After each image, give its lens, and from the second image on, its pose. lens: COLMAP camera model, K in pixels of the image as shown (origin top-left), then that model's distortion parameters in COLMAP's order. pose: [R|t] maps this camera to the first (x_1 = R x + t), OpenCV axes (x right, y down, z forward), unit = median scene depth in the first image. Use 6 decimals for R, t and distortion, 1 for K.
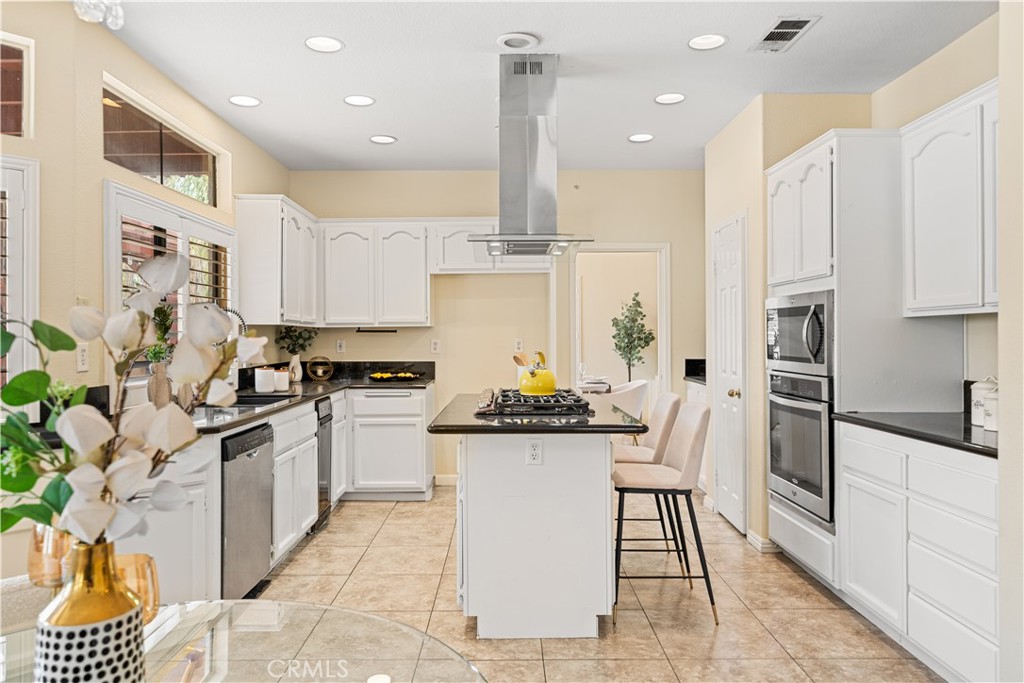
lens RADIAL K [[701.4, 0, 510.6], [0, 701.4, 339.0], [0, 0, 1]] dist [0.001900, 0.000445]
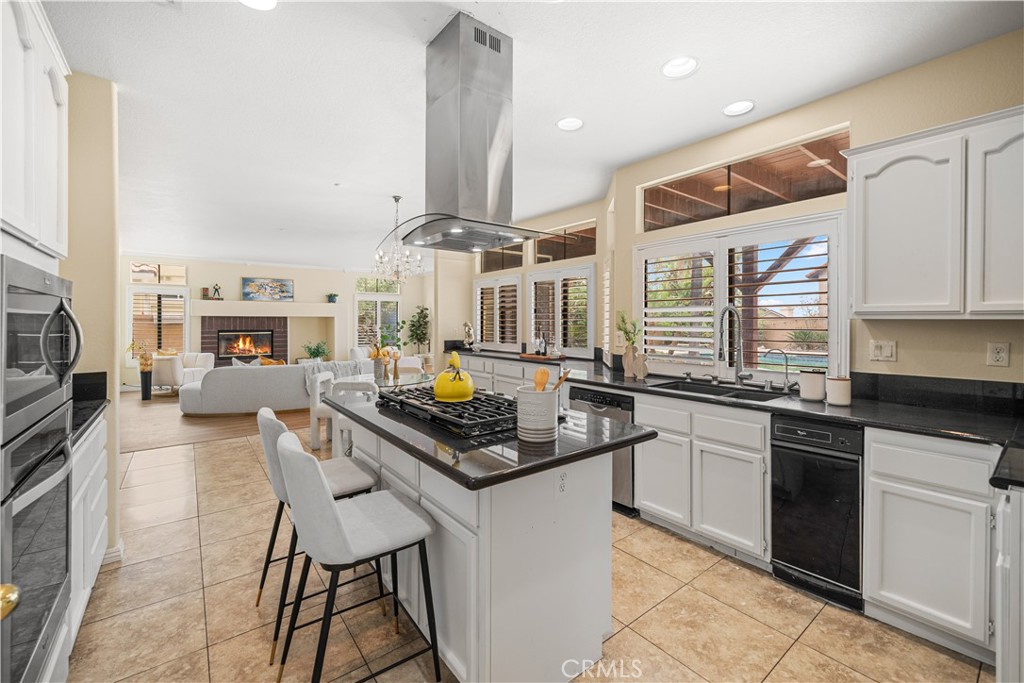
lens RADIAL K [[421.4, 0, 509.4], [0, 421.4, 322.1], [0, 0, 1]] dist [-0.000589, -0.000092]
pose [[-0.798849, 0.006647, -0.601495, 0.316821], [0.004350, 0.999977, 0.005274, -0.026872], [0.601516, 0.001596, -0.798859, 1.493344]]
